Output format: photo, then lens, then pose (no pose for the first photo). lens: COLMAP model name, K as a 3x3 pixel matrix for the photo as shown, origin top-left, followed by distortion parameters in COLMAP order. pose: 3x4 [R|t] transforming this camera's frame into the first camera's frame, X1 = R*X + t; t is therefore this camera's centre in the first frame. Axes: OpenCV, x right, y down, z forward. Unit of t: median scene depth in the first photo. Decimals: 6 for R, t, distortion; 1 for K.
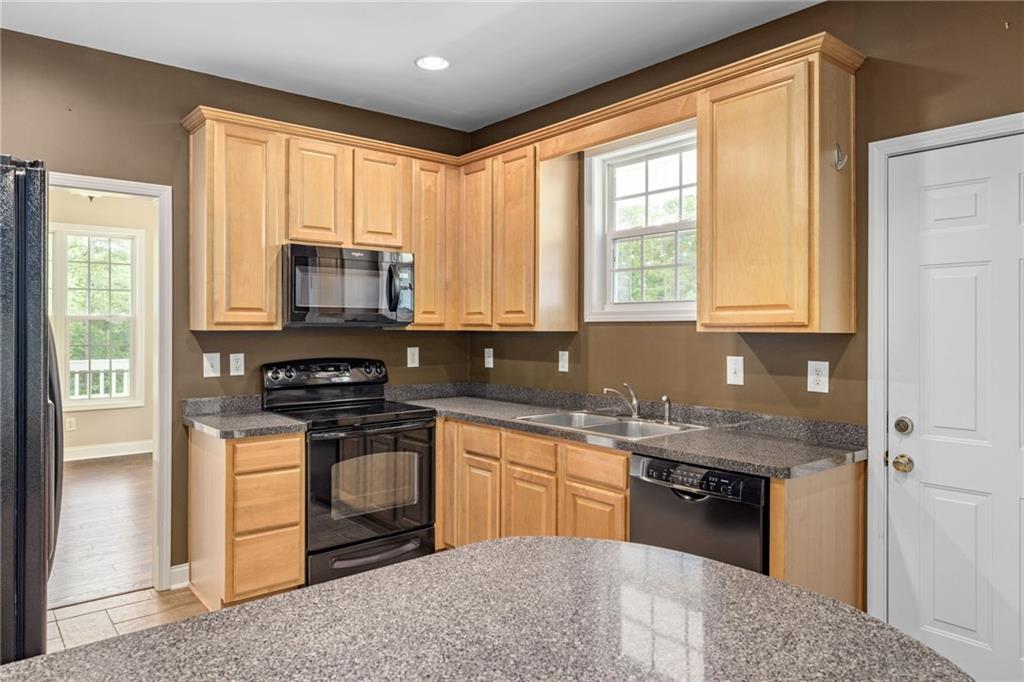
lens RADIAL K [[663.1, 0, 512.0], [0, 663.1, 341.0], [0, 0, 1]] dist [0.000321, 0.001905]
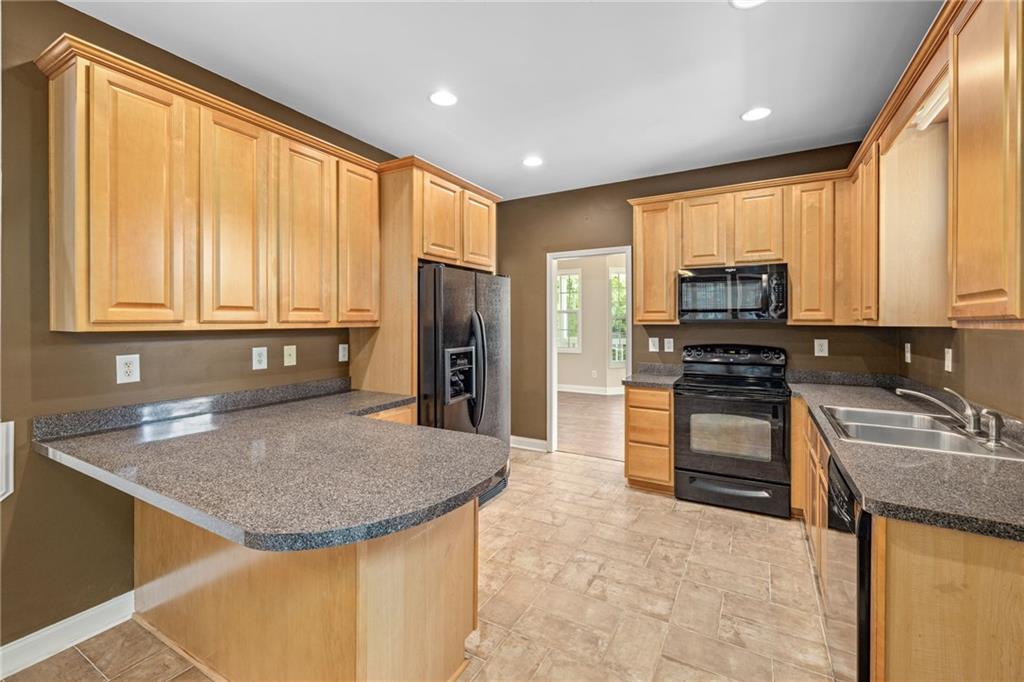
lens RADIAL K [[431.2, 0, 509.8], [0, 431.2, 328.5], [0, 0, 1]] dist [0.001706, 0.000685]
pose [[0.360899, 0.012498, -0.932521, 0.448250], [-0.018945, 0.999802, 0.006067, -0.004841], [0.932412, 0.015477, 0.361064, 0.246061]]
